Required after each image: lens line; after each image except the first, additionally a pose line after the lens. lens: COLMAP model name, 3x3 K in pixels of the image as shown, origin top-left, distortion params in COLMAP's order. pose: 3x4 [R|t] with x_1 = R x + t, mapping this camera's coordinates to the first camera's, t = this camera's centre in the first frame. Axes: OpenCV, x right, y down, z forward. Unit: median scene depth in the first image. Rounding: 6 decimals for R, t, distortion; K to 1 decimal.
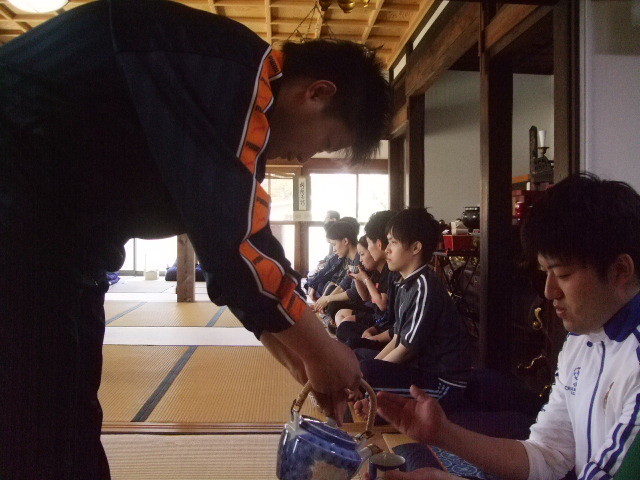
lens RADIAL K [[674.7, 0, 320.0], [0, 674.7, 240.0], [0, 0, 1]] dist [-0.141571, 0.175868]
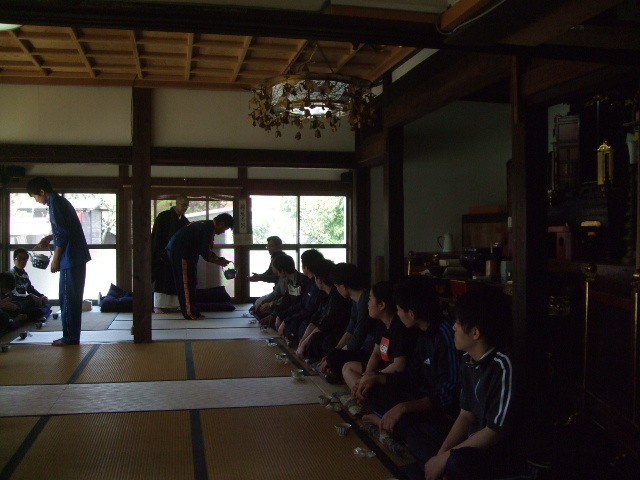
lens RADIAL K [[674.7, 0, 320.0], [0, 674.7, 240.0], [0, 0, 1]] dist [-0.141571, 0.175868]
pose [[0.988529, -0.008975, 0.150765, -0.107102], [0.010516, 0.999900, -0.009427, -0.042446], [-0.150665, 0.010905, 0.988525, 0.054925]]
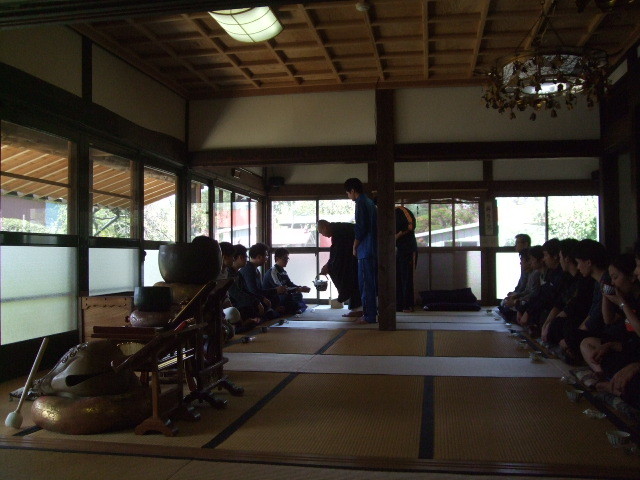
lens RADIAL K [[674.7, 0, 320.0], [0, 674.7, 240.0], [0, 0, 1]] dist [-0.141571, 0.175868]
pose [[0.975189, -0.019655, -0.220502, -0.087674], [0.010102, 0.998964, -0.044371, 0.004638], [0.221145, 0.041043, 0.974377, 0.025575]]
